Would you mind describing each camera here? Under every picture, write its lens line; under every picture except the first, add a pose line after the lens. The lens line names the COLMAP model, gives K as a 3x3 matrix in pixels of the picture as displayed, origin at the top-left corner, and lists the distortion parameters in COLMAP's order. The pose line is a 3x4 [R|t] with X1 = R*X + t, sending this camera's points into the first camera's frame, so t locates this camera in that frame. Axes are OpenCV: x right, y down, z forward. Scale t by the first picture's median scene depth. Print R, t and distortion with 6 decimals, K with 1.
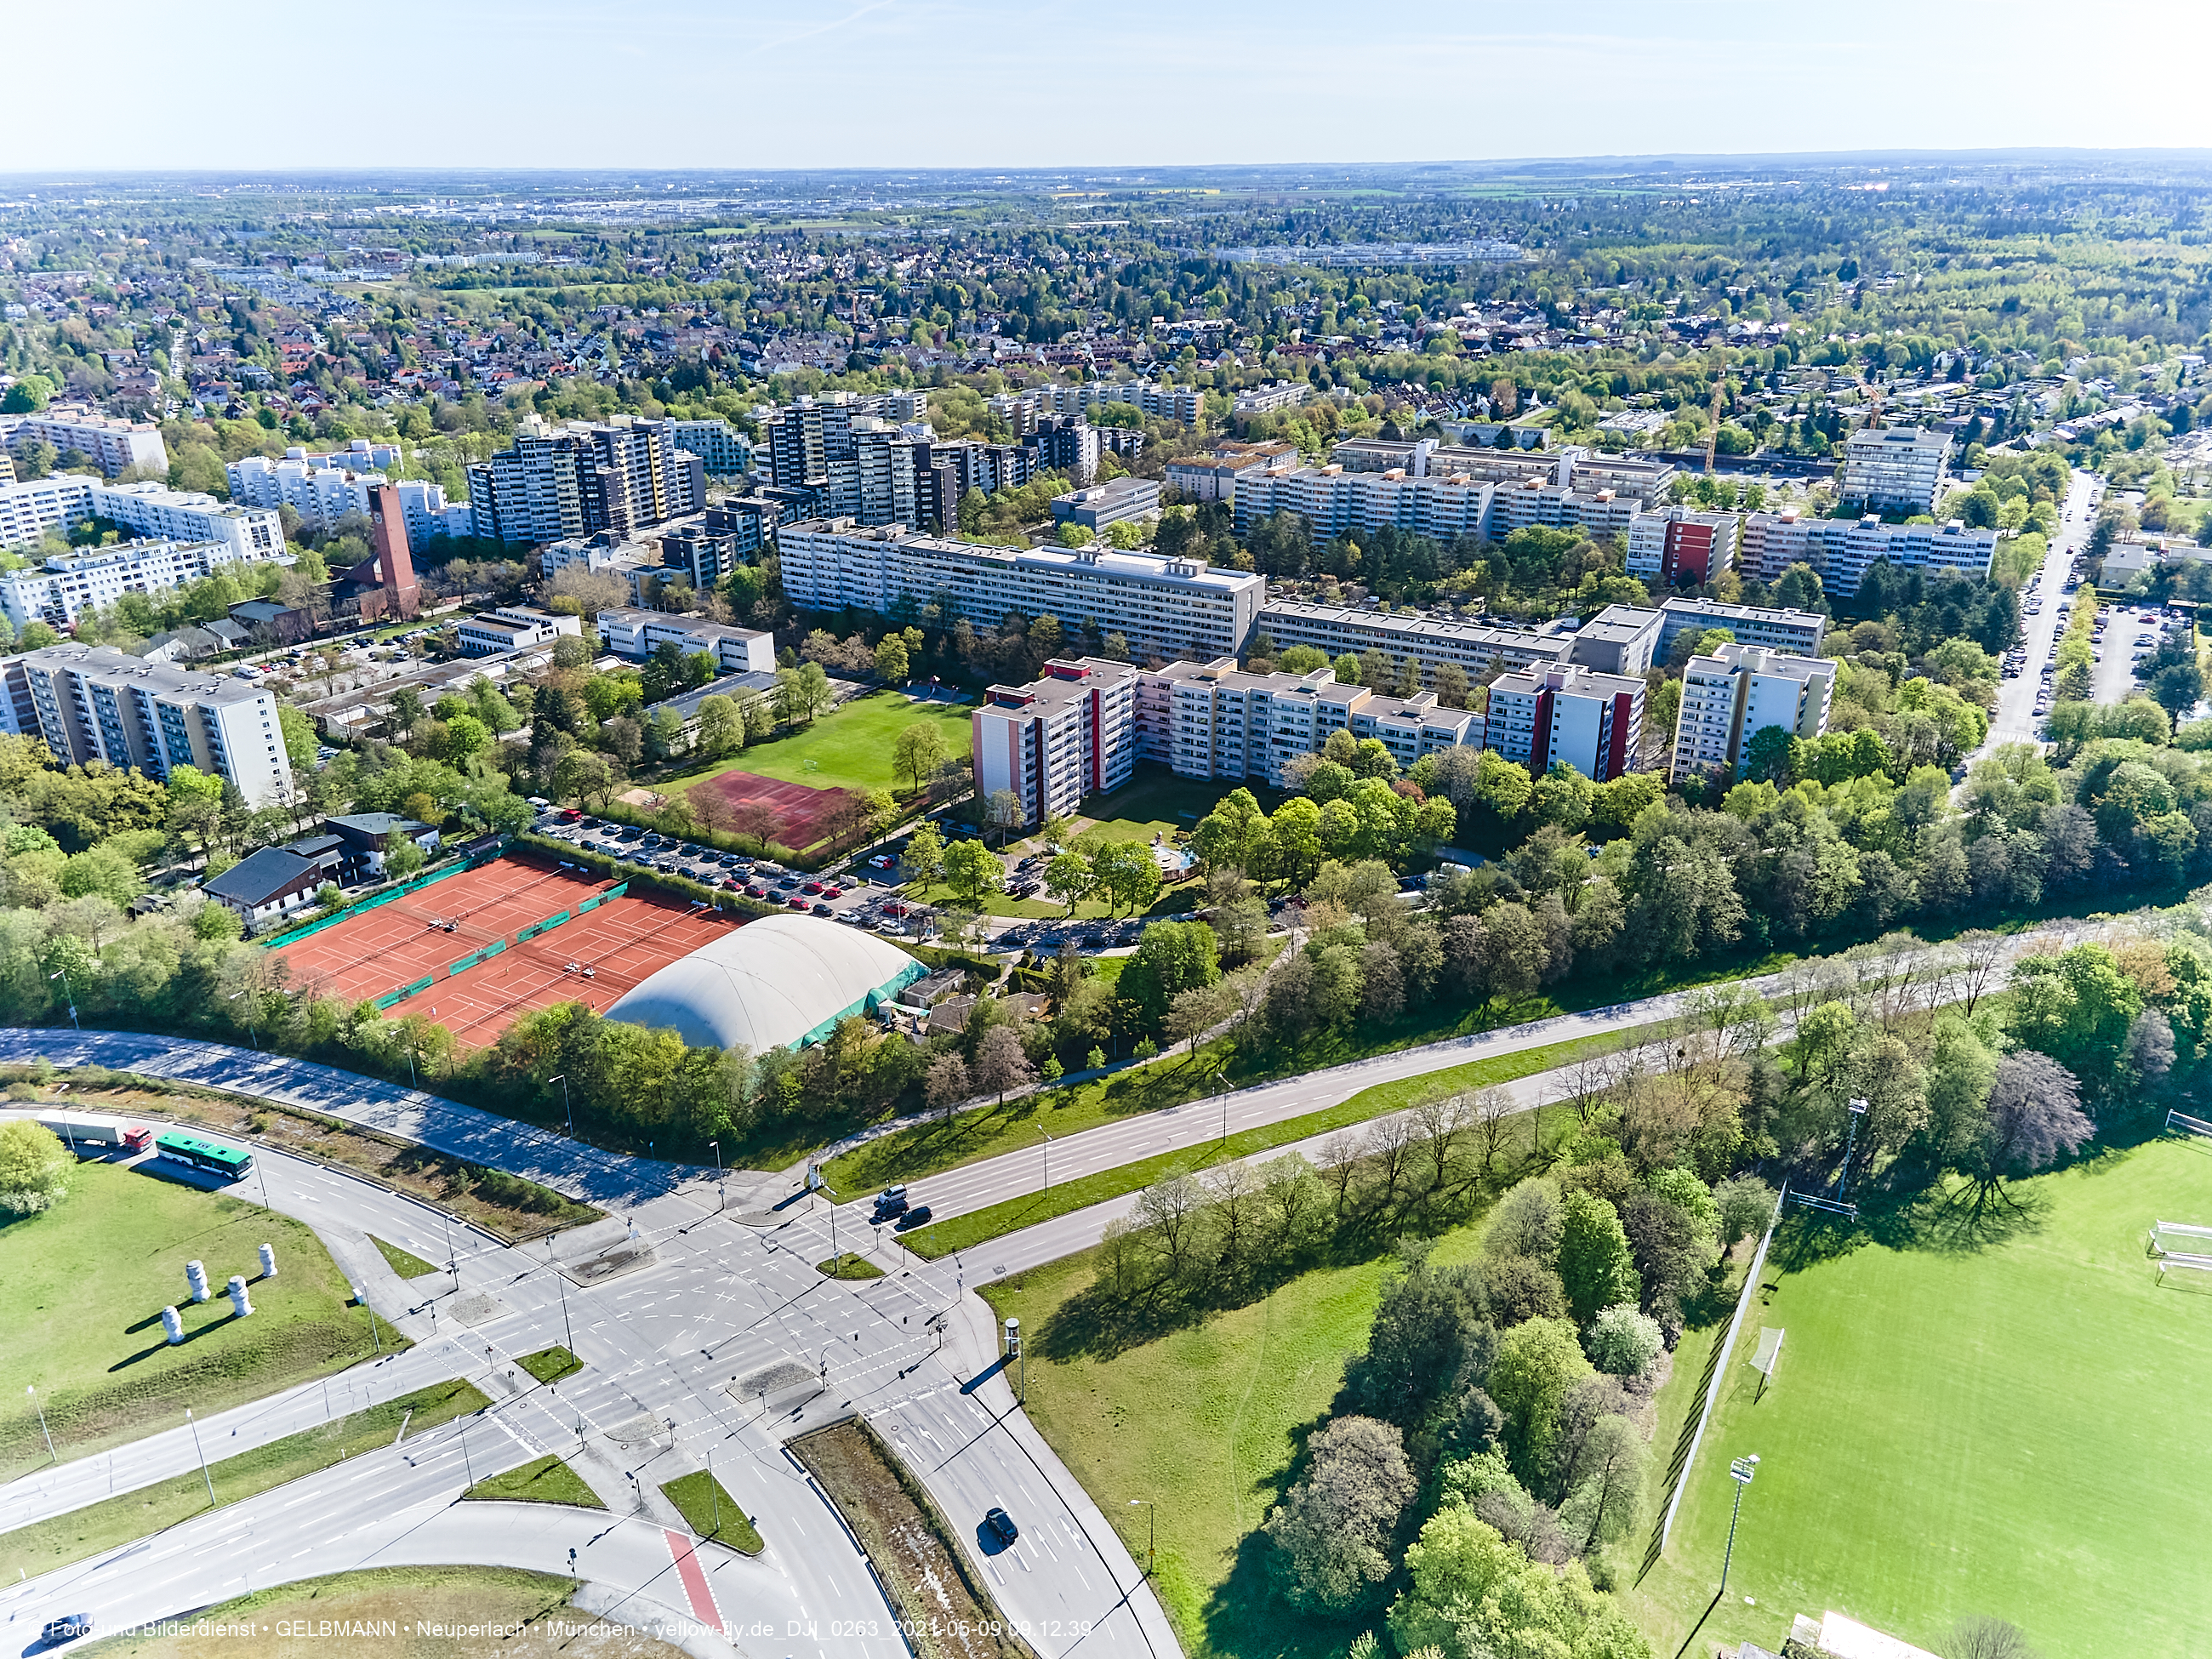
lens RADIAL K [[1612.6, 0, 1103.6], [0, 1612.6, 822.9], [0, 0, 1]] dist [0.009436, 0.055293]
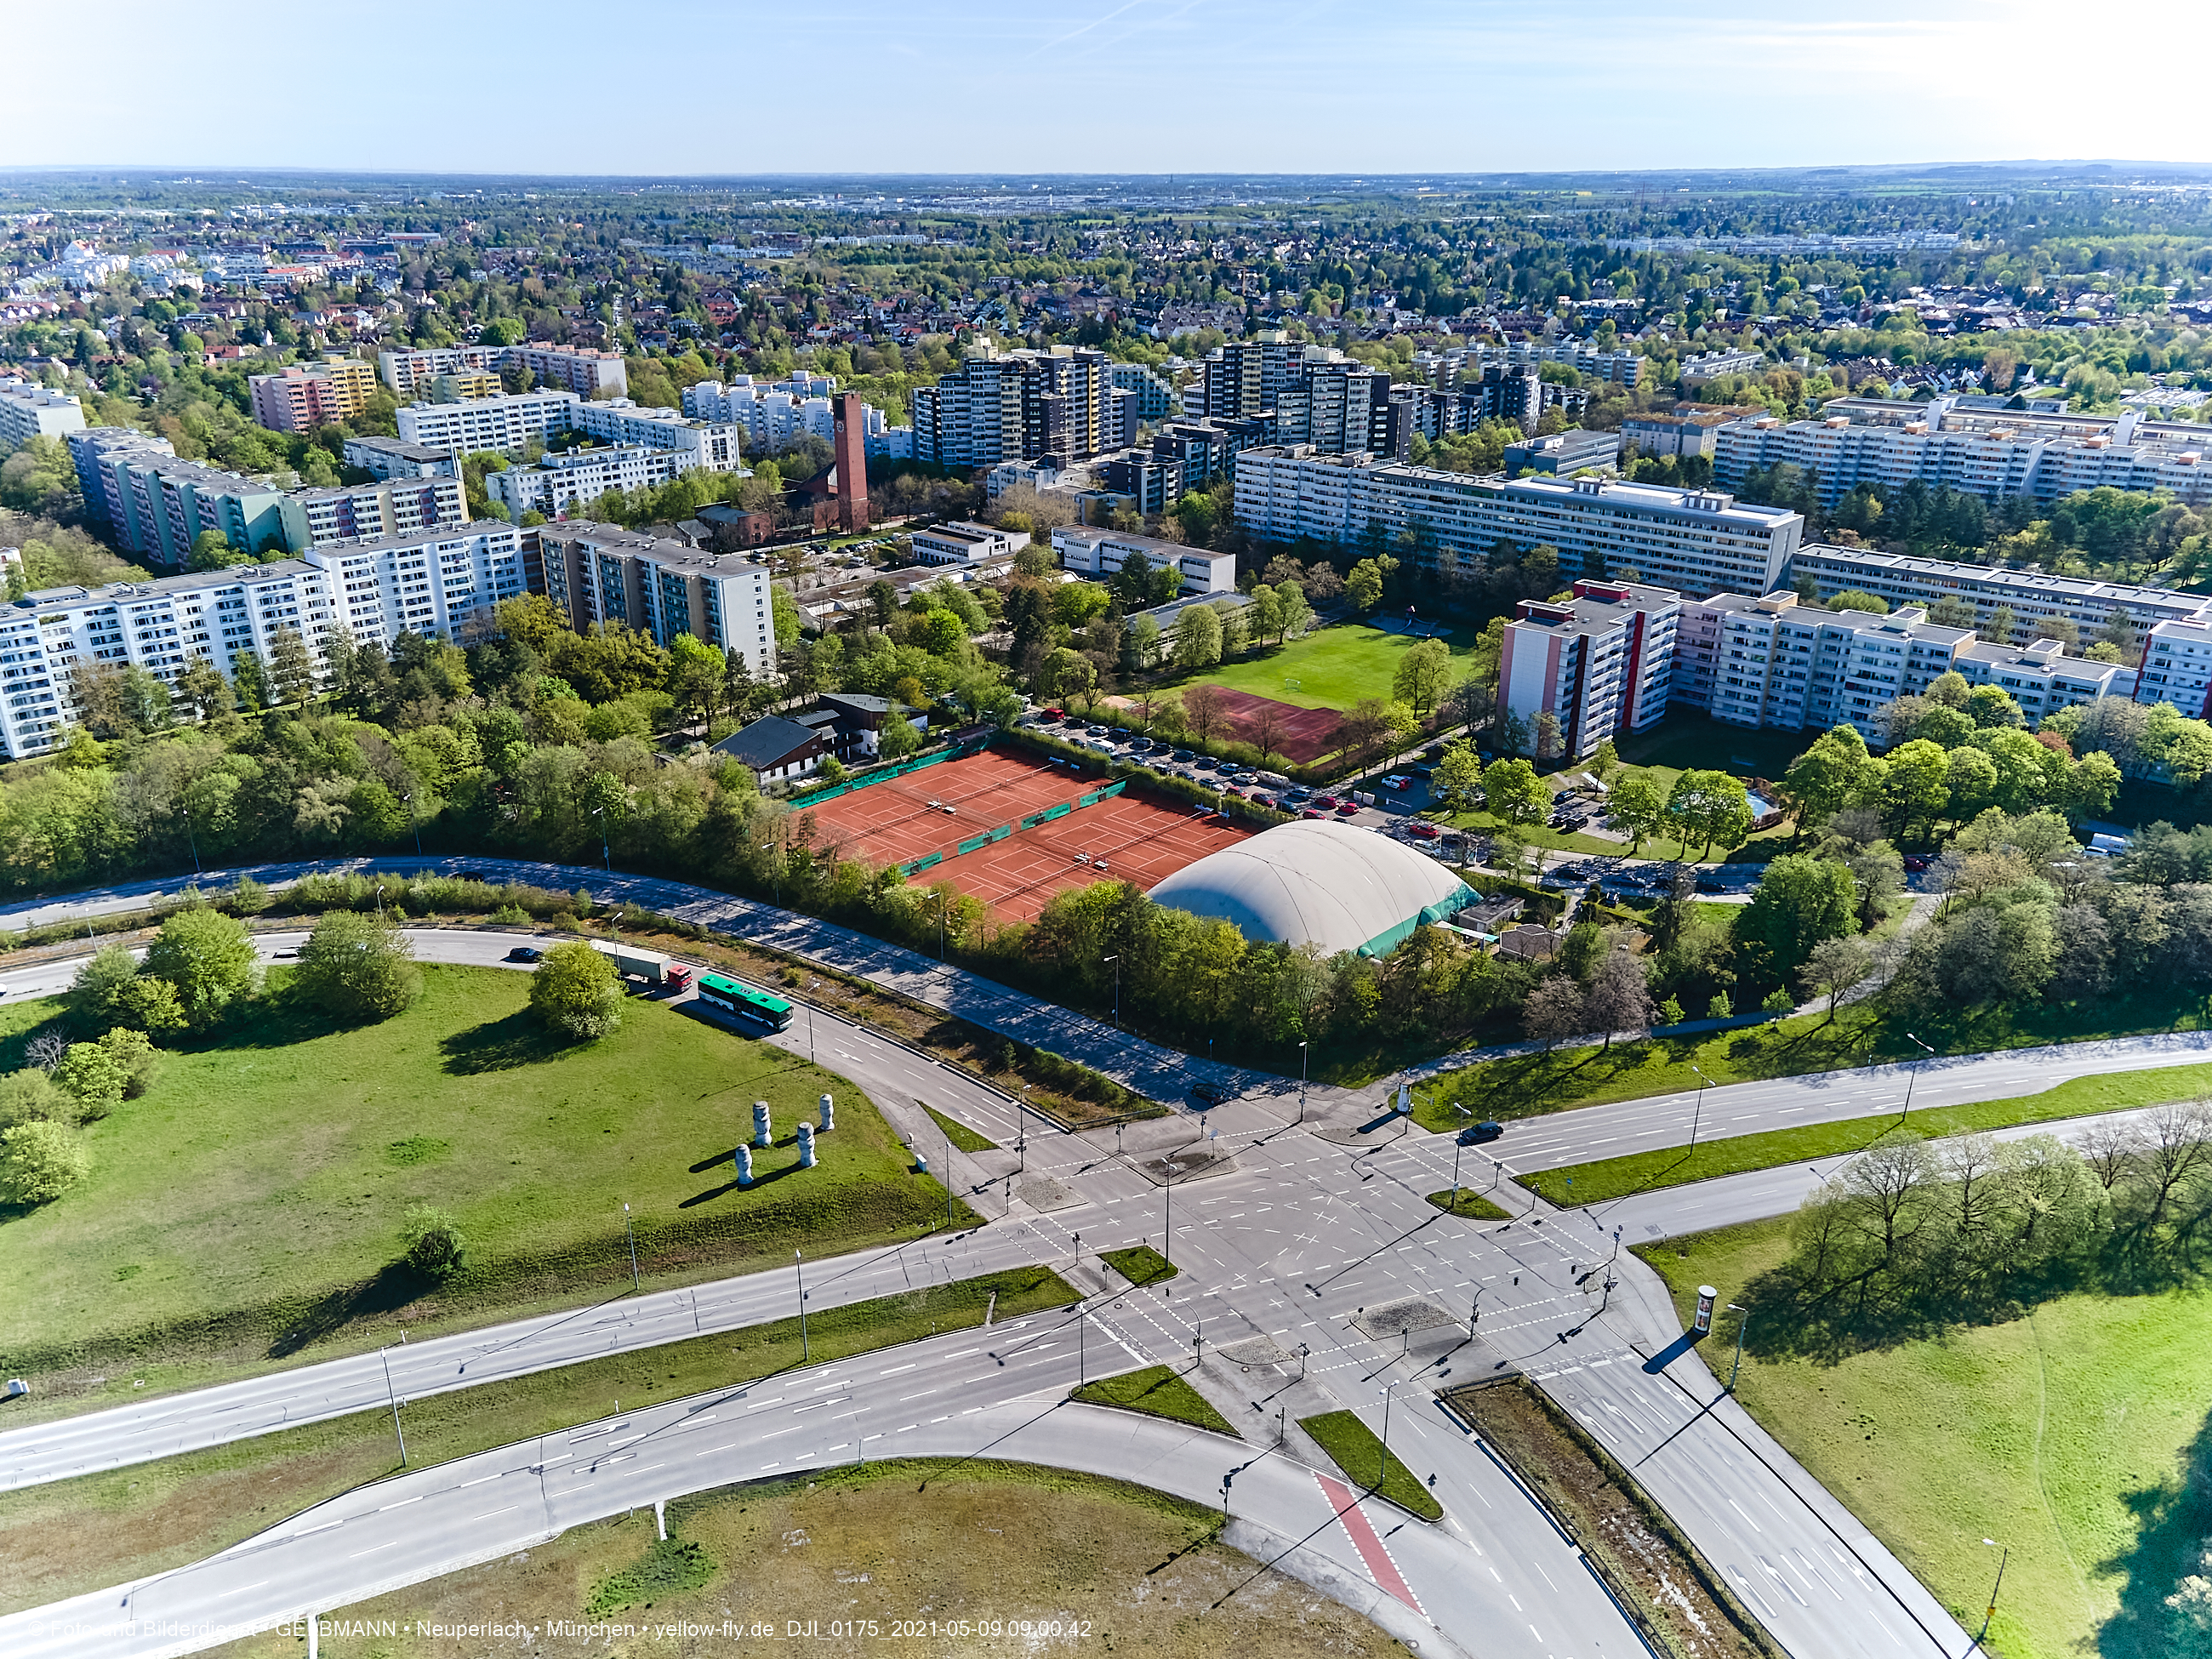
lens RADIAL K [[1609.3, 0, 1103.0], [0, 1609.3, 823.5], [0, 0, 1]] dist [0.014701, 0.048527]
pose [[0.979964, 0.081855, -0.181578, -0.126488], [-0.082495, 0.996583, 0.004040, 0.054104], [0.181288, 0.011020, 0.983368, 0.079429]]
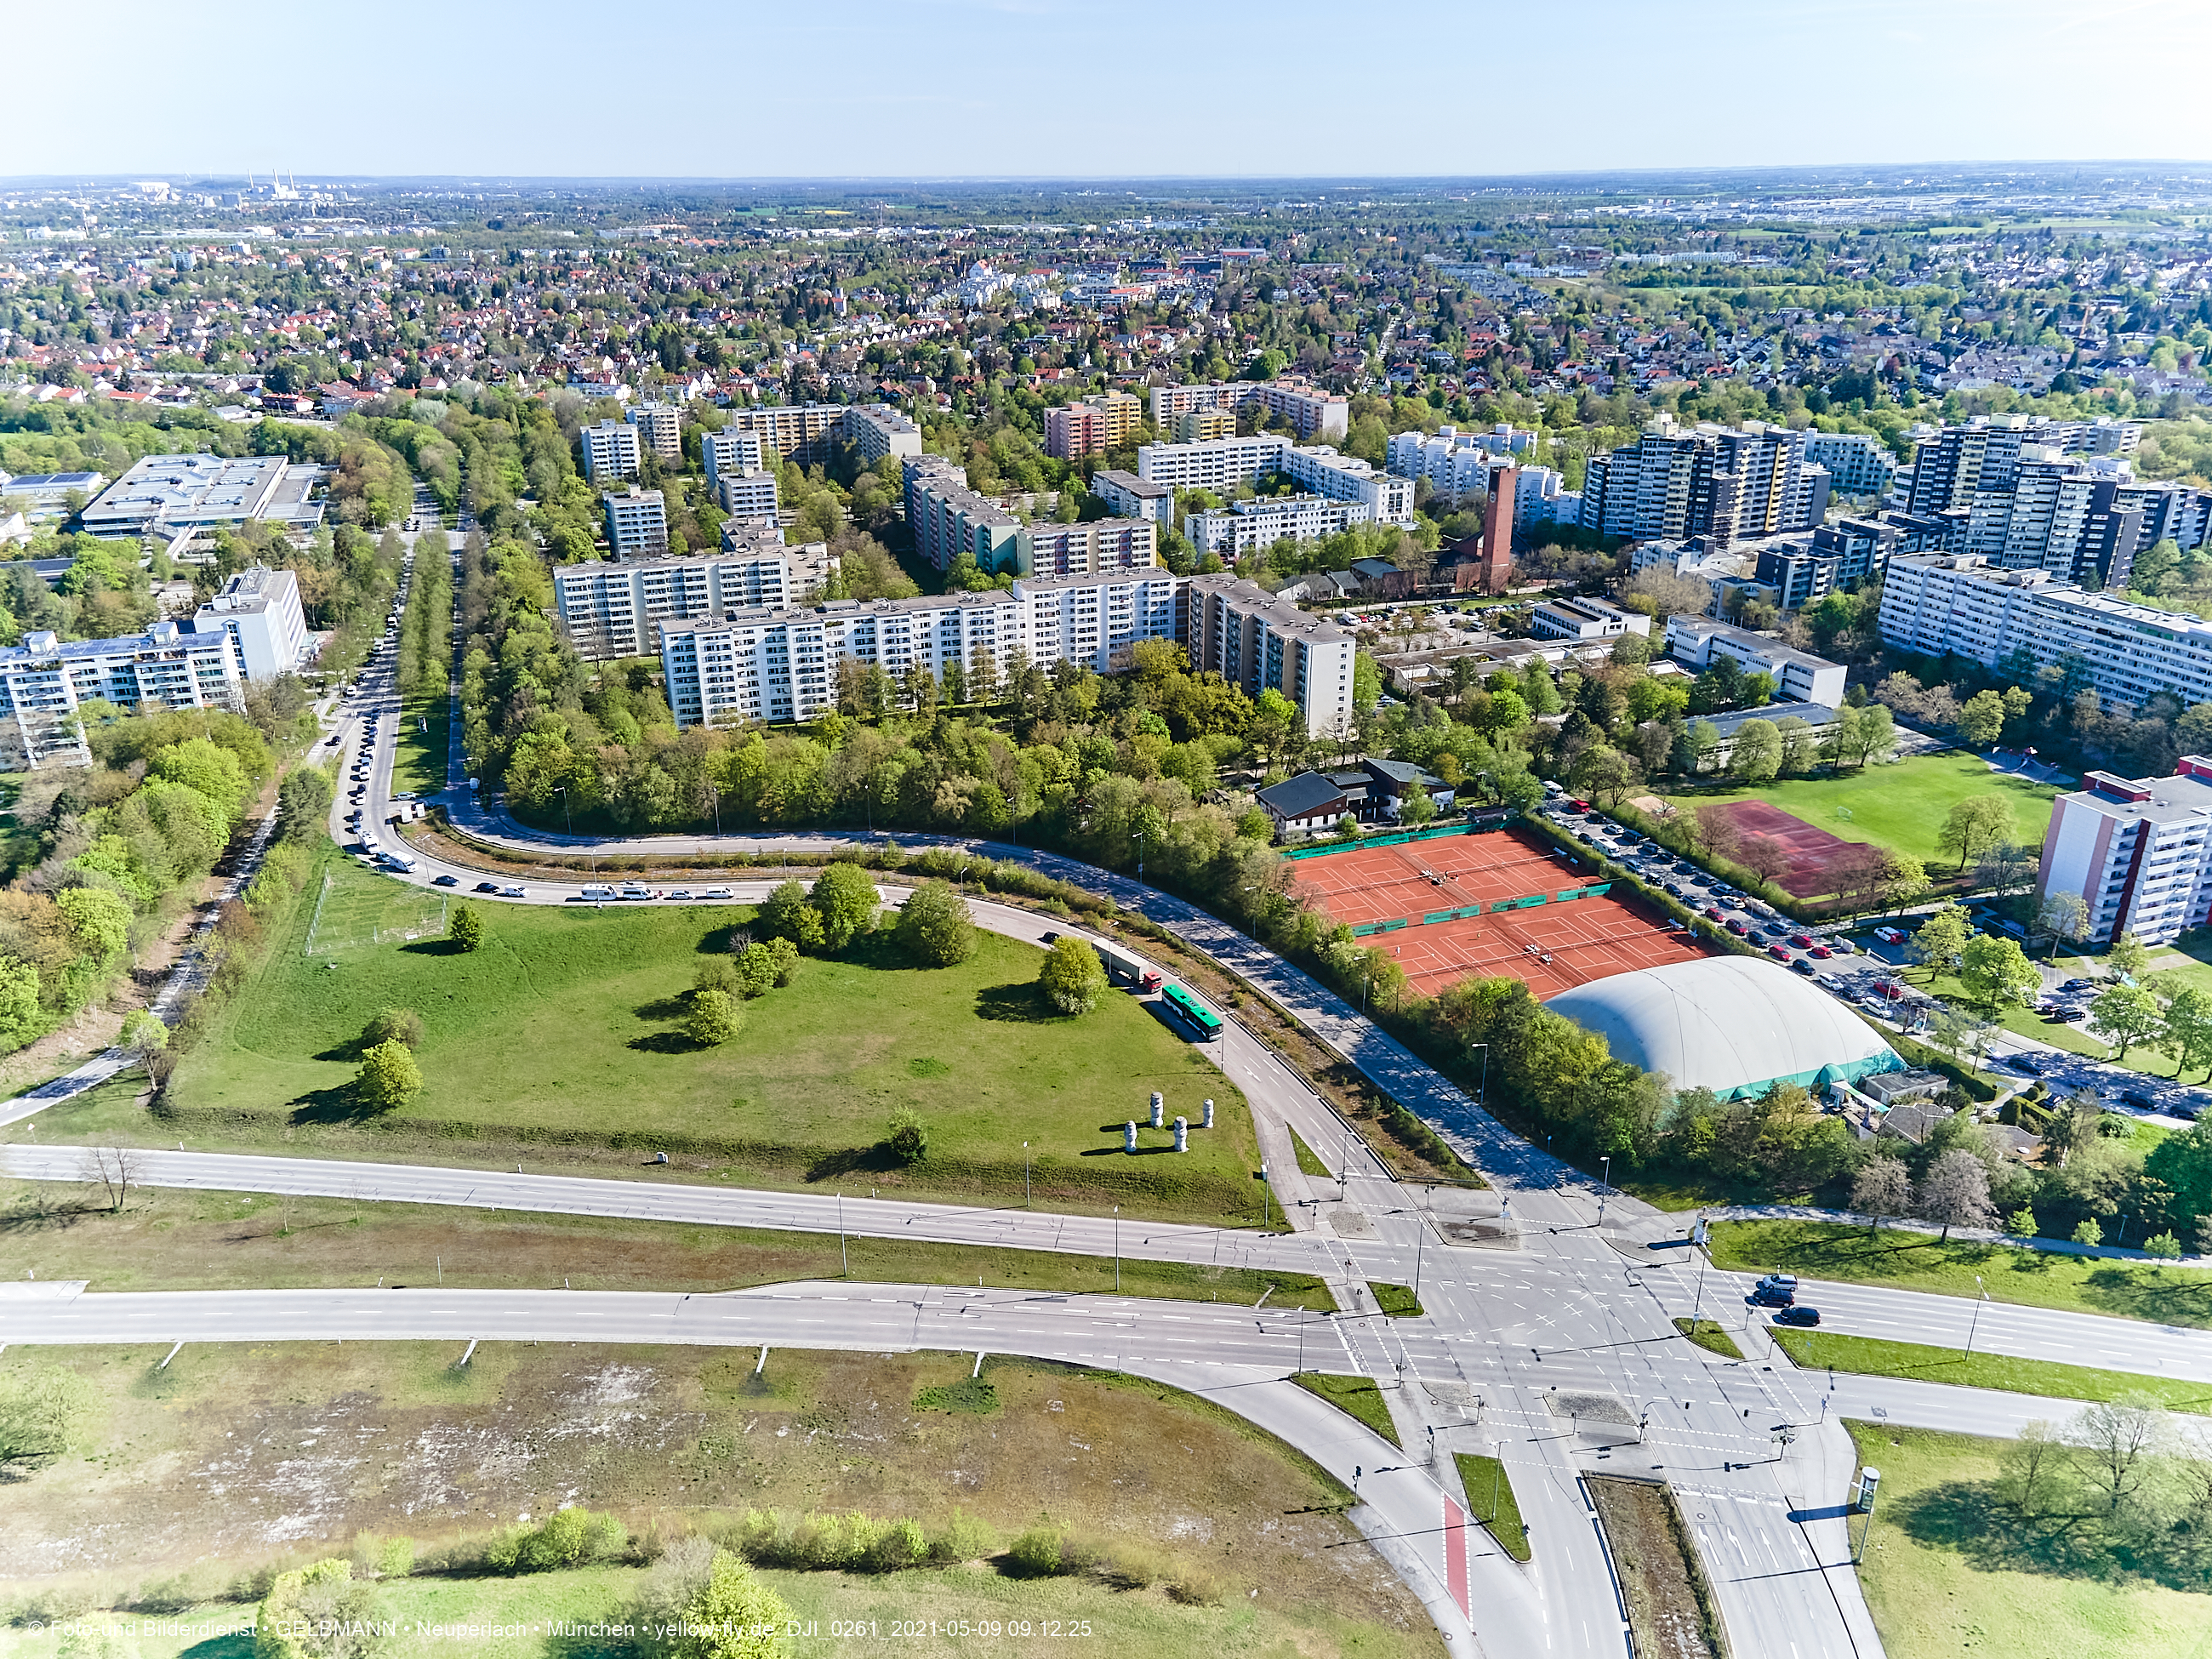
lens RADIAL K [[1606.3, 0, 1103.4], [0, 1606.3, 824.3], [0, 0, 1]] dist [0.037974, 0.010051]
pose [[0.780693, 0.236690, -0.578357, 0.026632], [-0.236031, 0.968626, 0.077800, -0.002065], [0.578626, 0.075772, 0.812066, 0.004771]]
